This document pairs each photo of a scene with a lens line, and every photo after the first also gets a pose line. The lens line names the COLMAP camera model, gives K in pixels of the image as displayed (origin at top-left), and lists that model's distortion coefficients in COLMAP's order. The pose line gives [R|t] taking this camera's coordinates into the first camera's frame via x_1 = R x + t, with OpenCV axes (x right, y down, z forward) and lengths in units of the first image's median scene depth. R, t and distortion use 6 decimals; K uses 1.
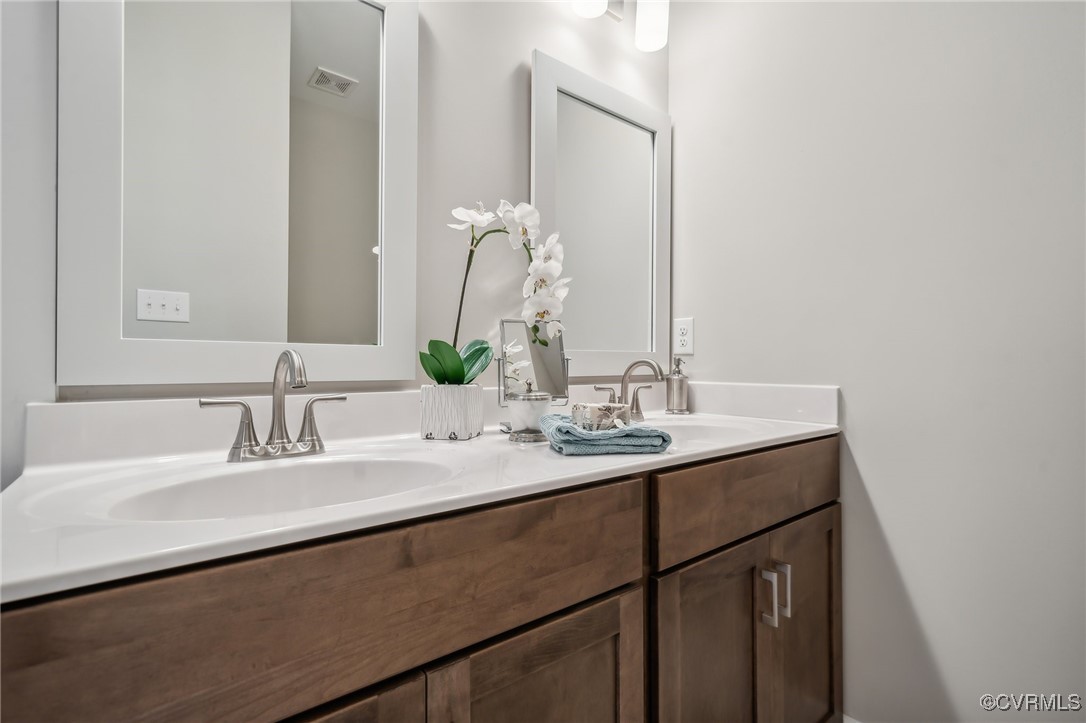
lens RADIAL K [[474.7, 0, 543.0], [0, 474.7, 361.5], [0, 0, 1]] dist [0.000238, 0.000251]
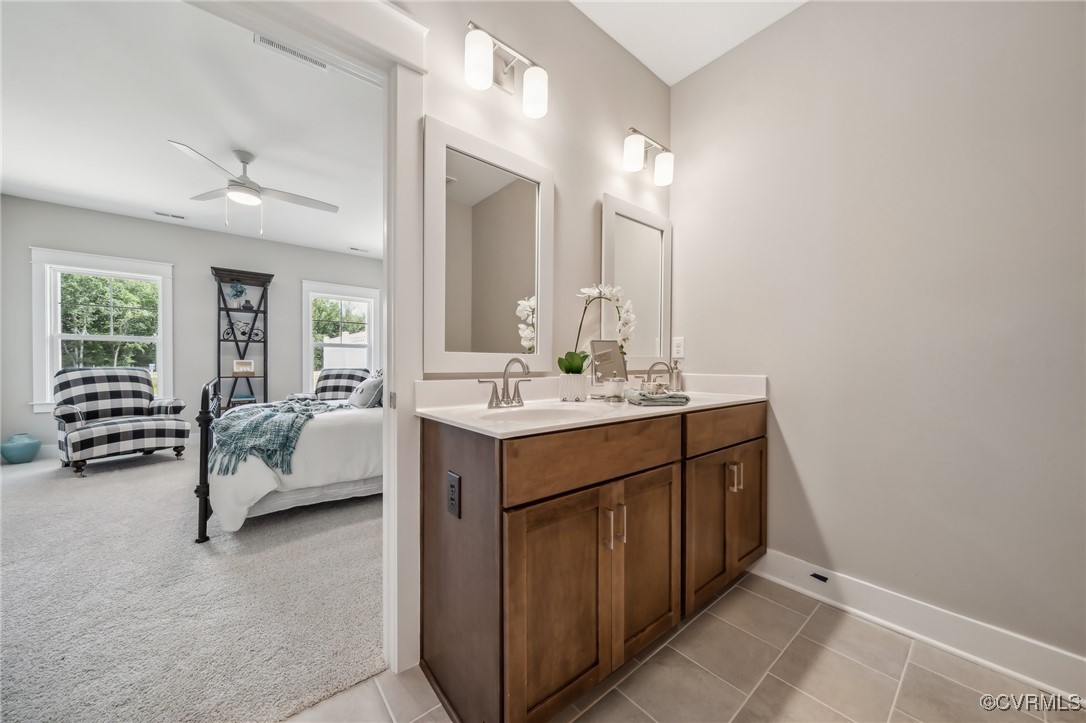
lens RADIAL K [[370.8, 0, 543.0], [0, 370.8, 361.5], [0, 0, 1]] dist [0.000131, 0.000001]
pose [[0.999787, 0.004615, 0.020103, -0.372767], [-0.004695, 0.999981, 0.003968, -0.009050], [-0.020084, -0.004061, 0.999790, -0.576514]]
